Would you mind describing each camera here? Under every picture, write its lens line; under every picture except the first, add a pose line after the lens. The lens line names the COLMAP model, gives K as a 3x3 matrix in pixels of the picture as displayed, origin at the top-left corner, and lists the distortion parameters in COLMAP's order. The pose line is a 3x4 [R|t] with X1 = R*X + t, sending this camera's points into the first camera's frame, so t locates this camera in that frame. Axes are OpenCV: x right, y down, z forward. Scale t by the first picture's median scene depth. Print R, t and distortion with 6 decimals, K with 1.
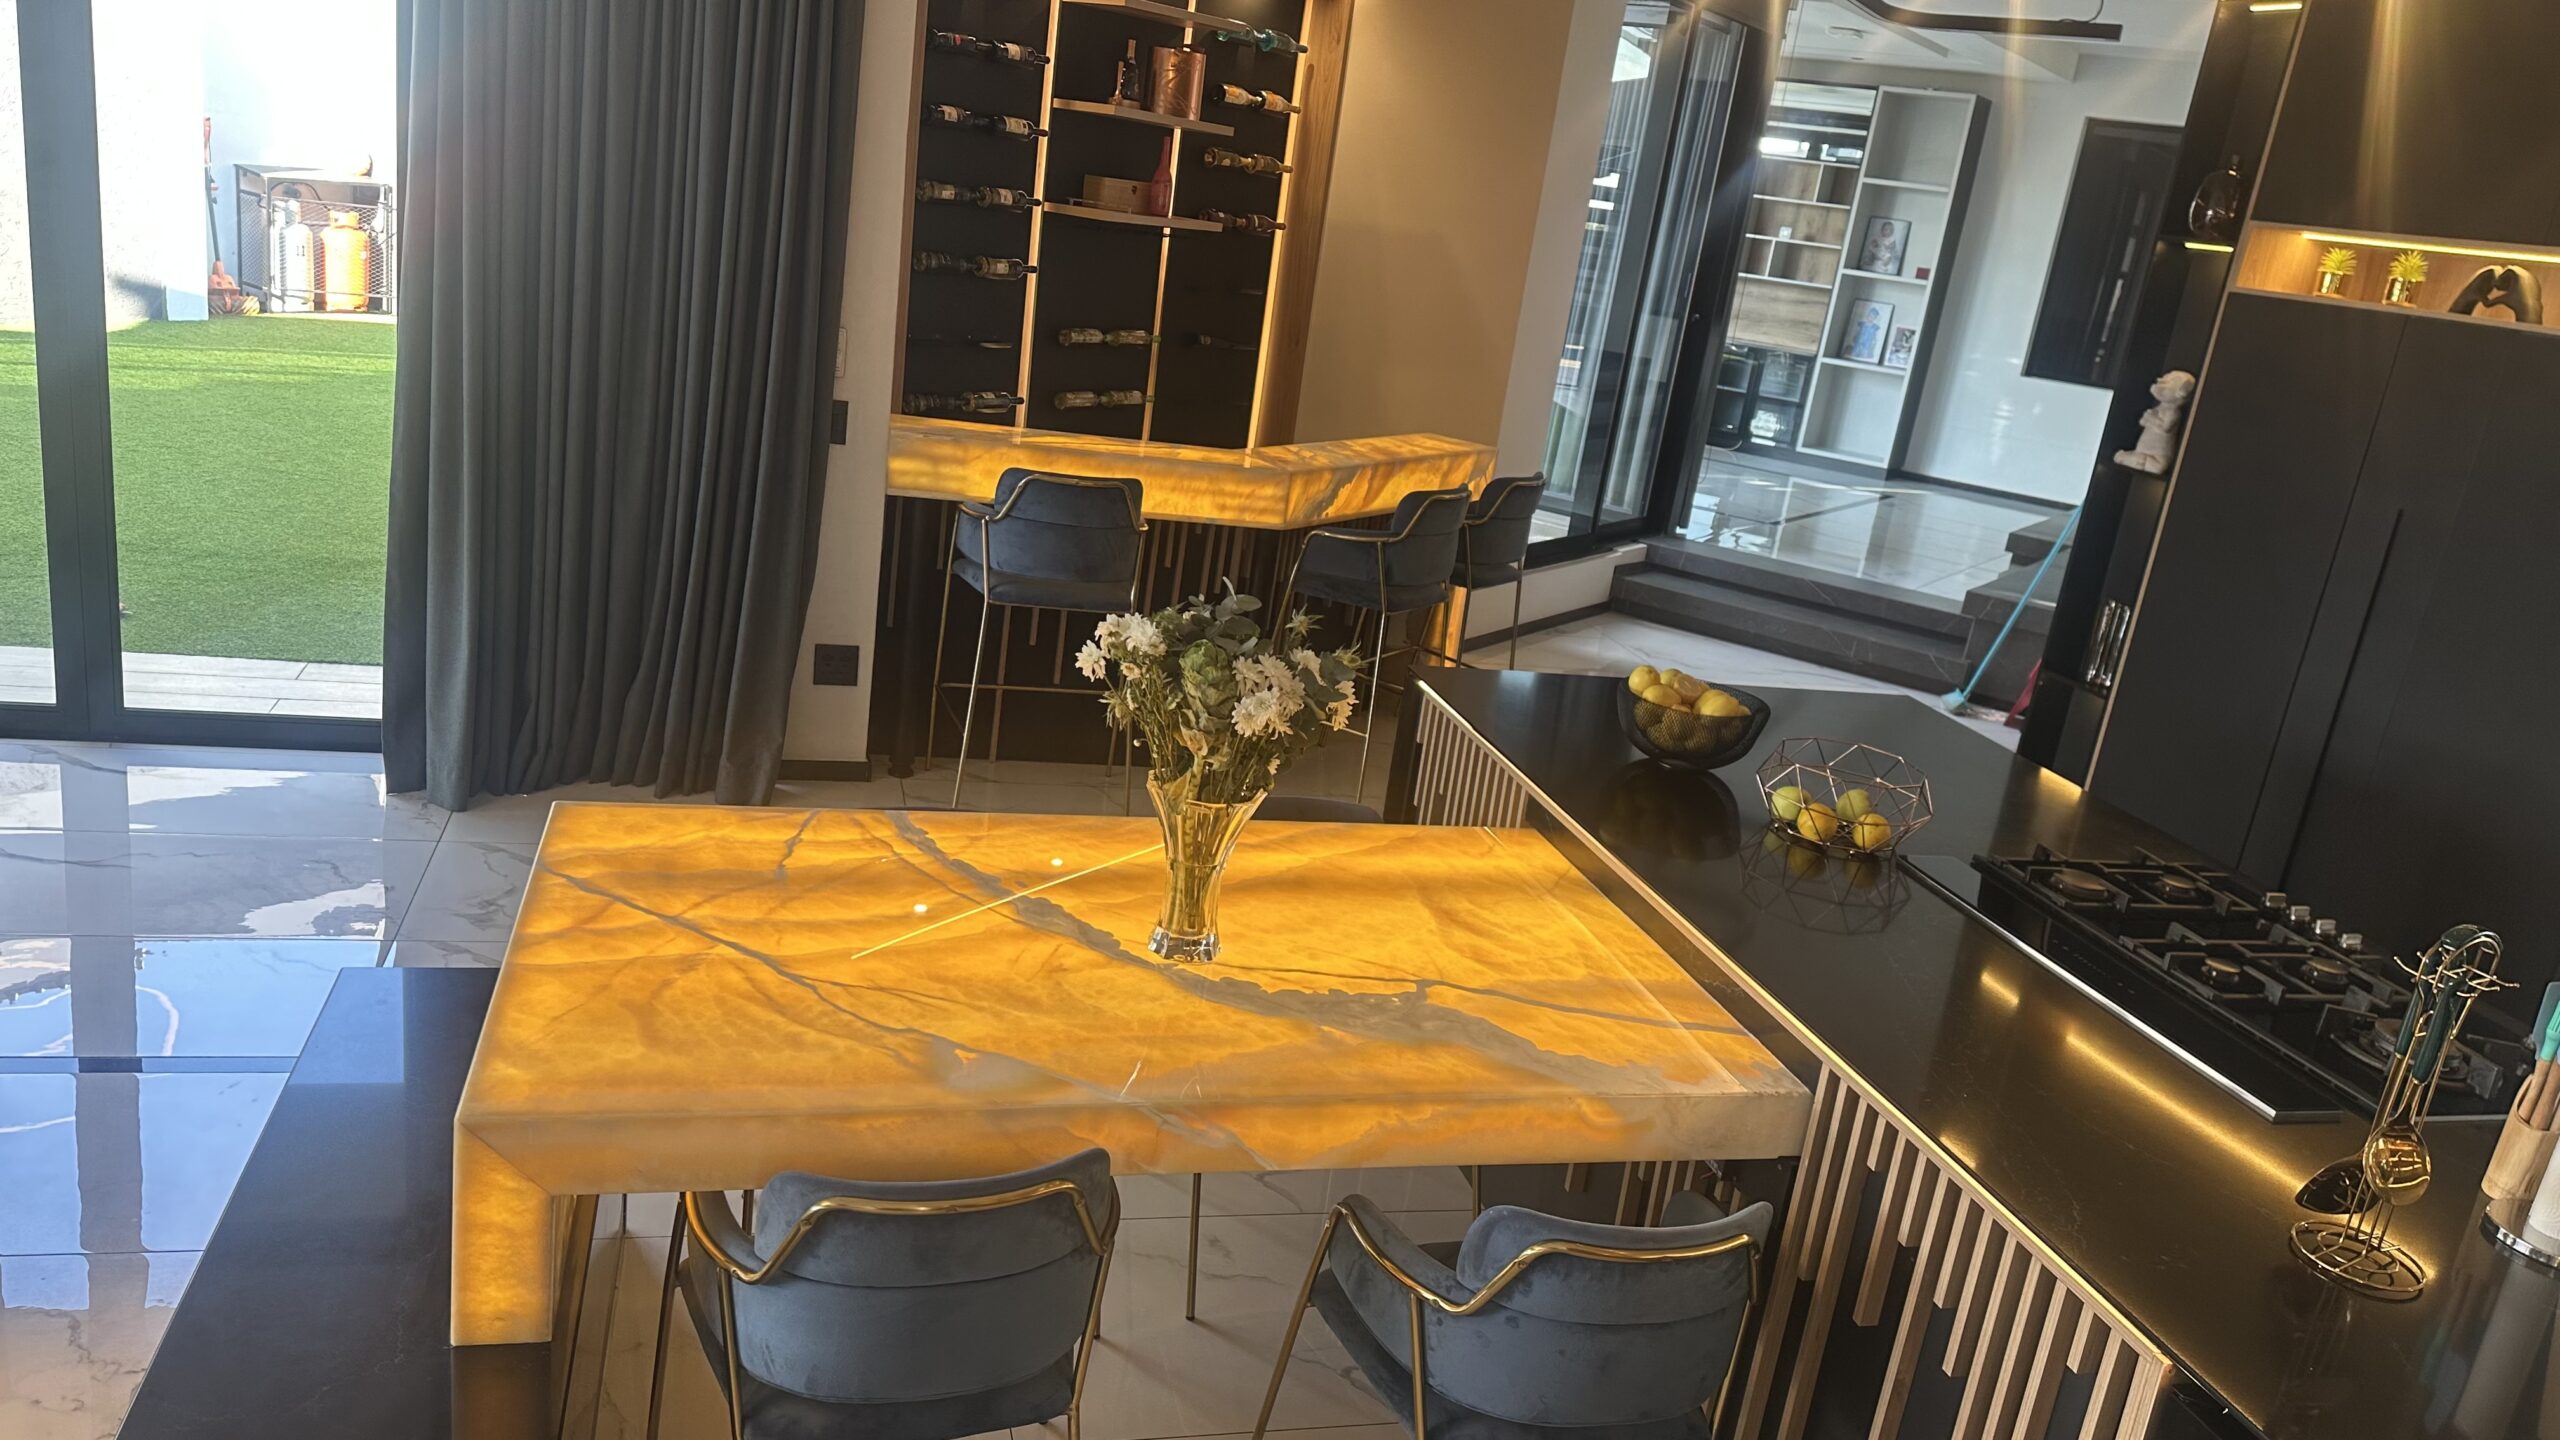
lens RADIAL K [[1786.3, 0, 1280.0], [0, 1786.3, 720.0], [0, 0, 1]] dist [0.118702, -0.159538]
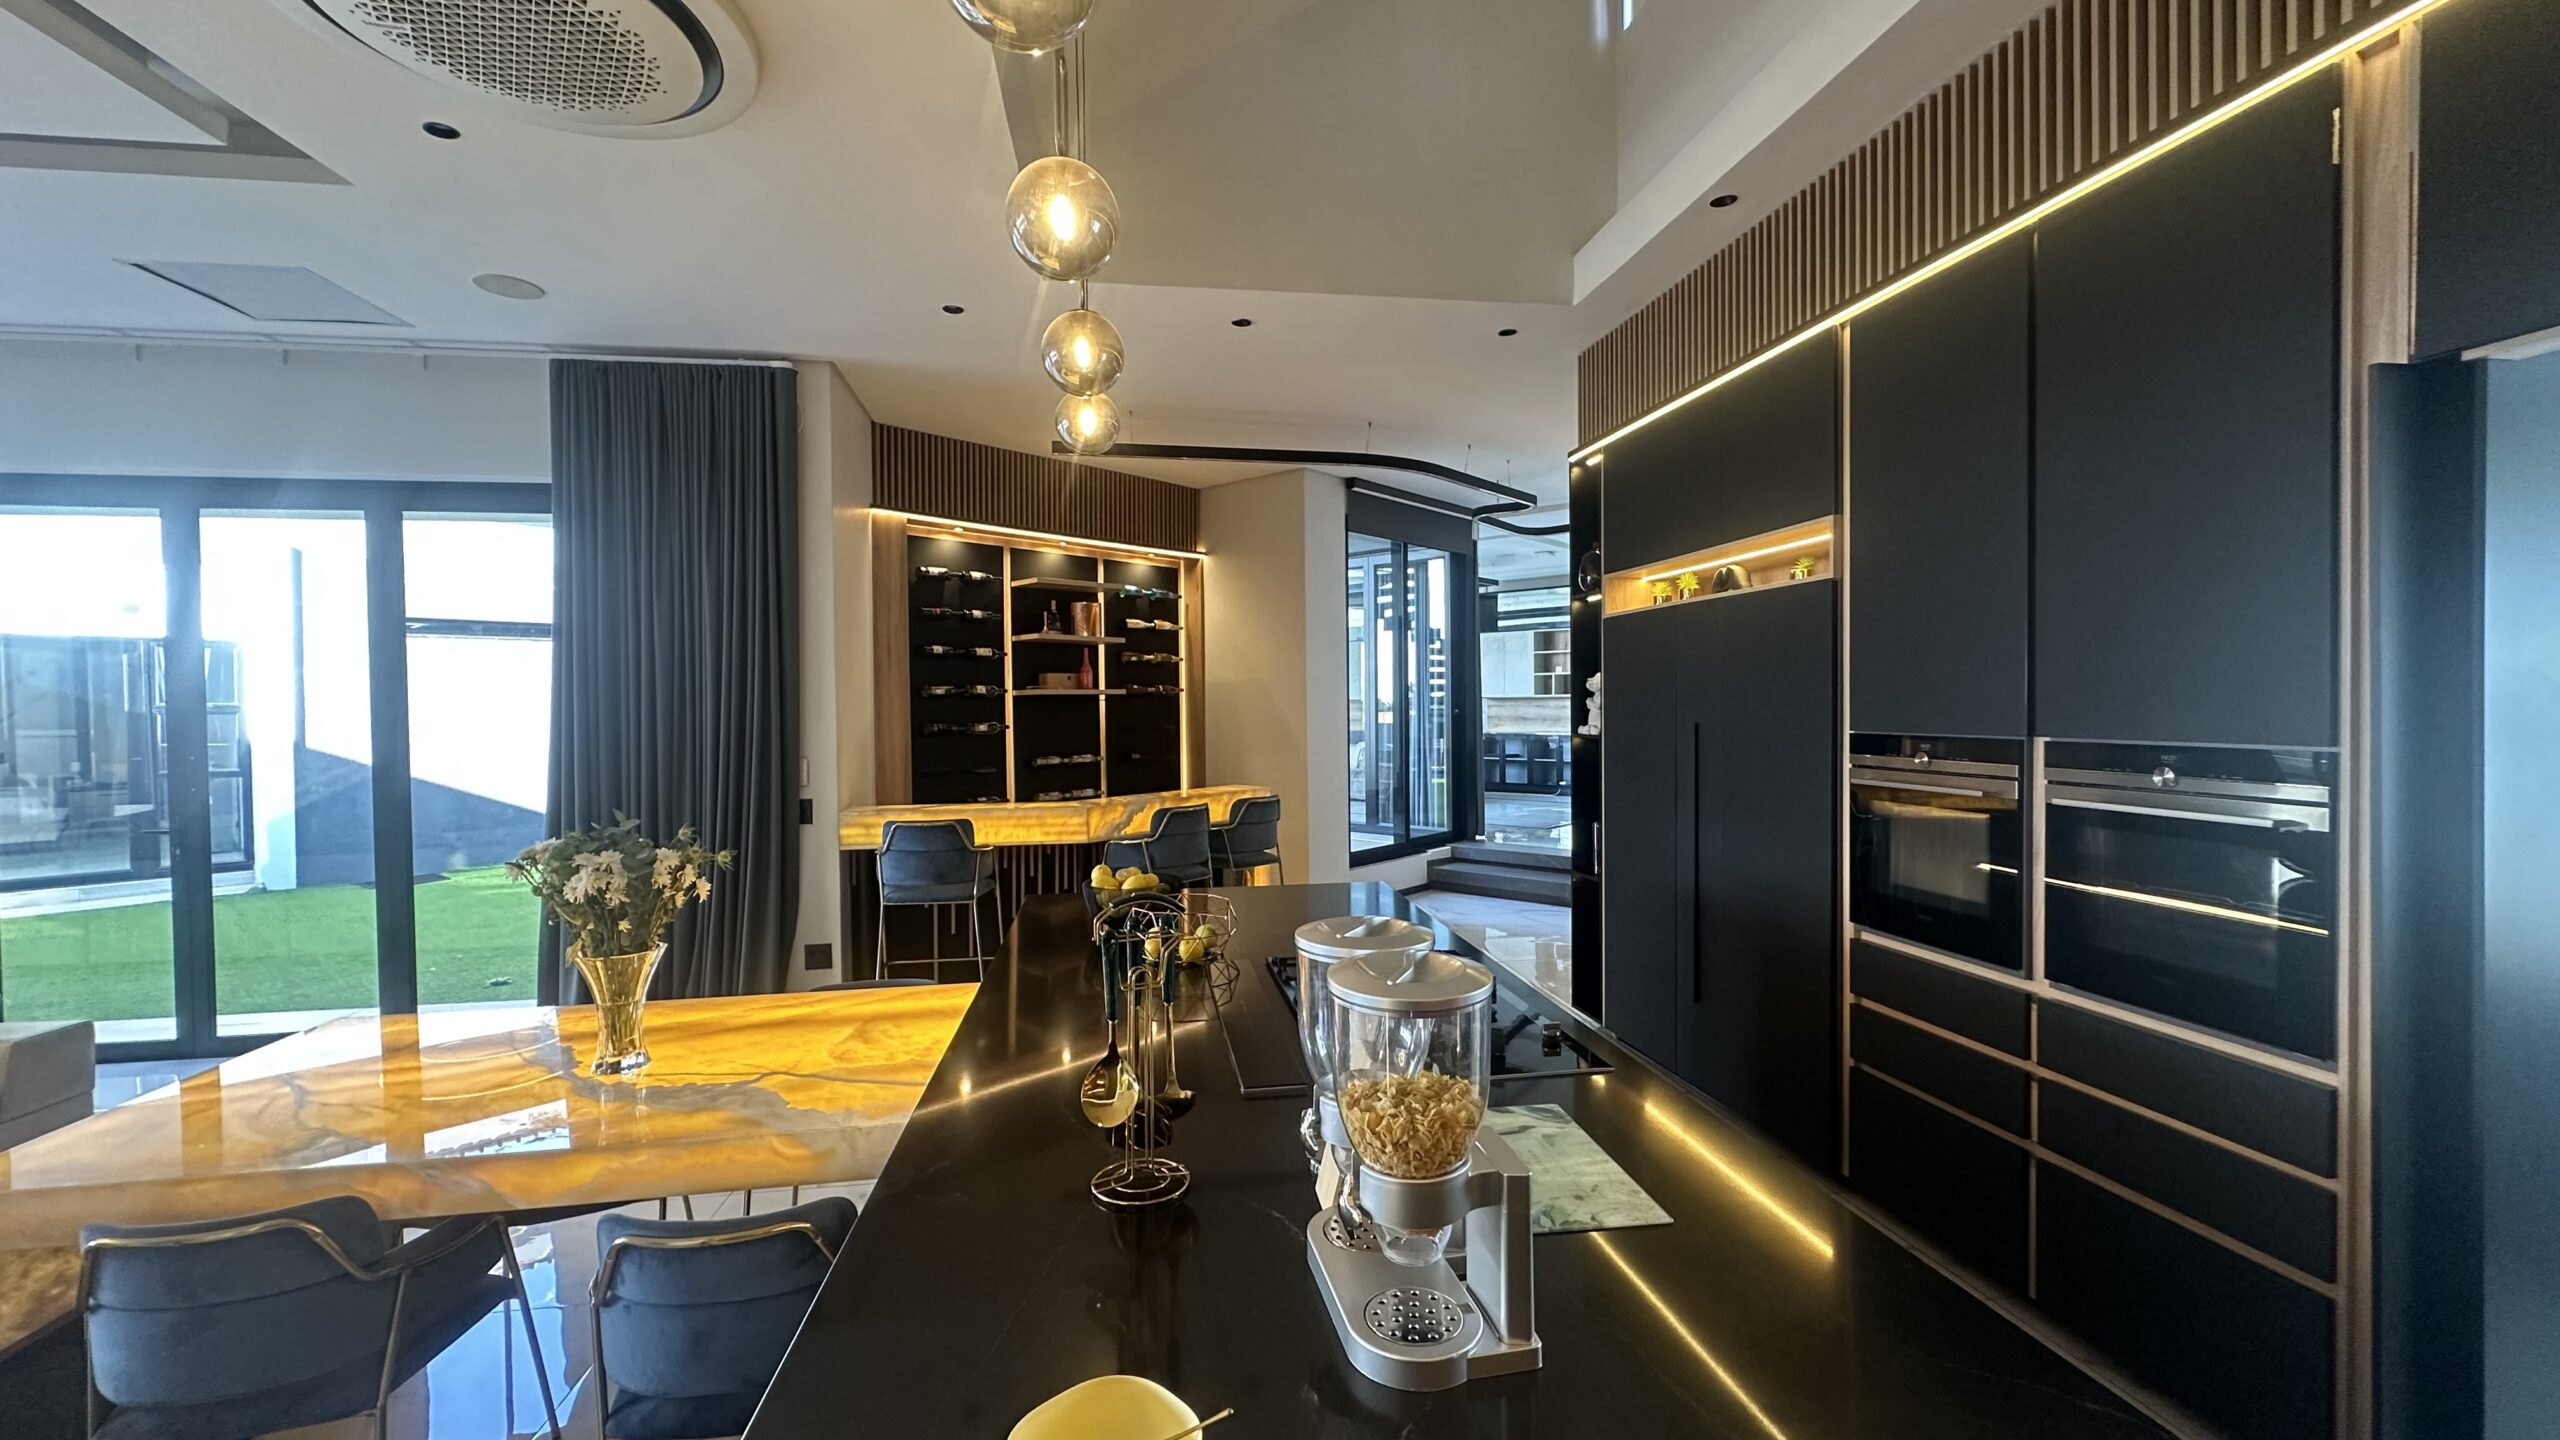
lens RADIAL K [[1031.8, 0, 1277.2], [0, 1031.8, 696.9], [0, 0, 1]] dist [0.008543, -0.000102]
pose [[0.980564, -0.149768, -0.126746, 0.309350], [0.104169, 0.944830, -0.310555, 0.078731], [0.166264, 0.291316, 0.942067, 0.093702]]
